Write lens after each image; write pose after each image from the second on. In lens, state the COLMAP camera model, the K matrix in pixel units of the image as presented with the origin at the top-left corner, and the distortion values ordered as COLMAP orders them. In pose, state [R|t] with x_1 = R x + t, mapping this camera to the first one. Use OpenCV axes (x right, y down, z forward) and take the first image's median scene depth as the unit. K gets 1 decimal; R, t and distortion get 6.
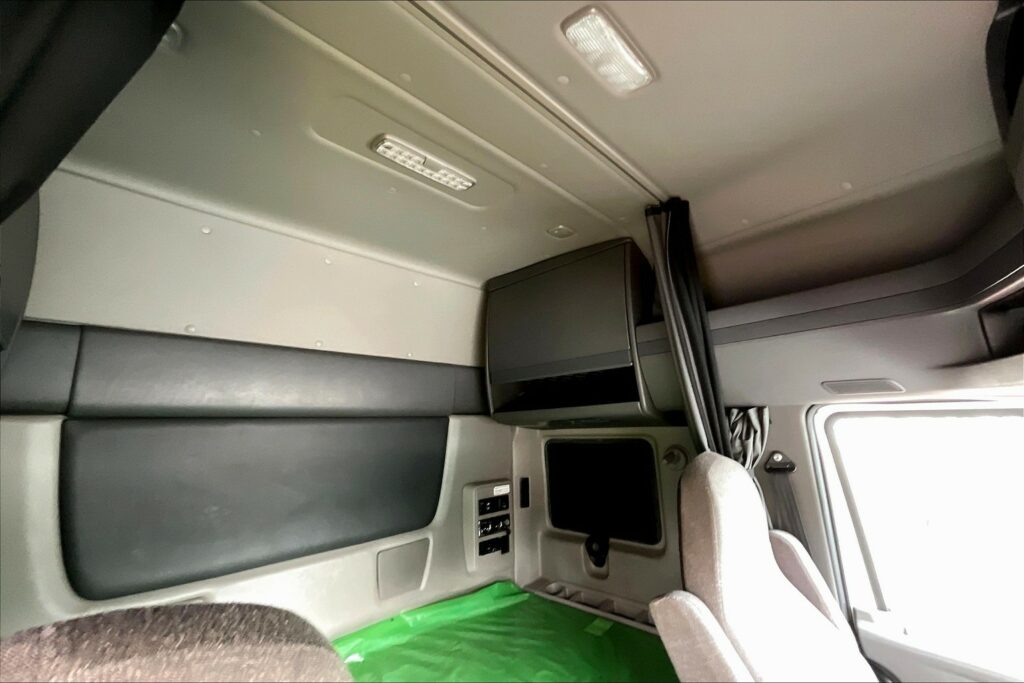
lens RADIAL K [[415.3, 0, 514.9], [0, 415.3, 343.4], [0, 0, 1]] dist [-0.001142, 0.001258]
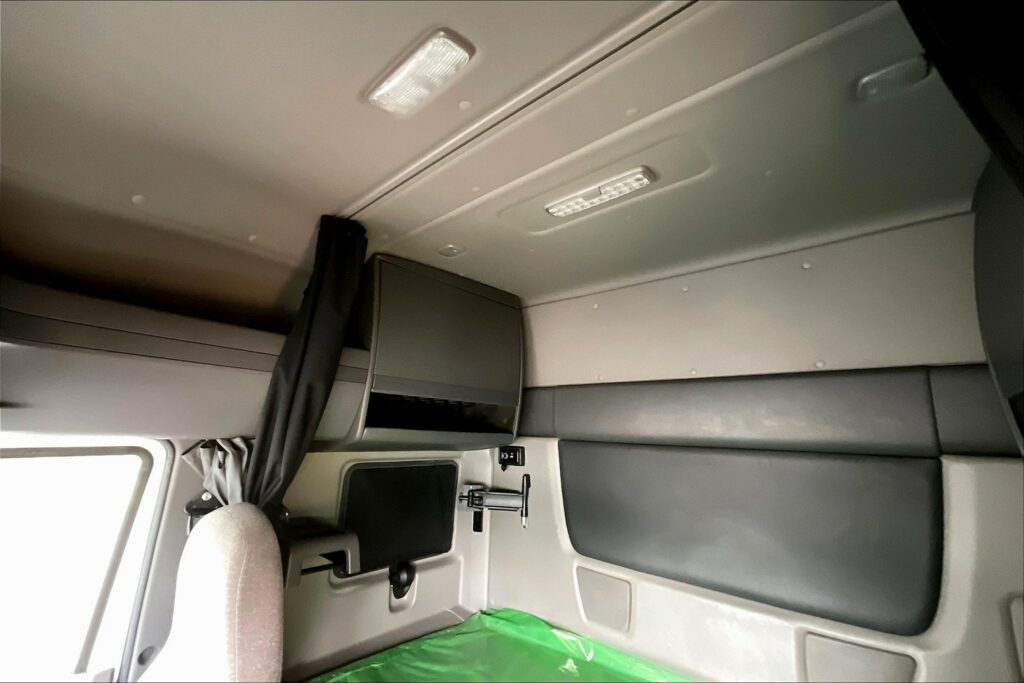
lens RADIAL K [[415.3, 0, 518.3], [0, 415.3, 347.7], [0, 0, 1]] dist [-0.001142, 0.001258]
pose [[0.081807, -0.190245, -0.978322, 0.527437], [0.138236, 0.974290, -0.177902, 0.066211], [0.987015, -0.120686, 0.106003, 0.510735]]
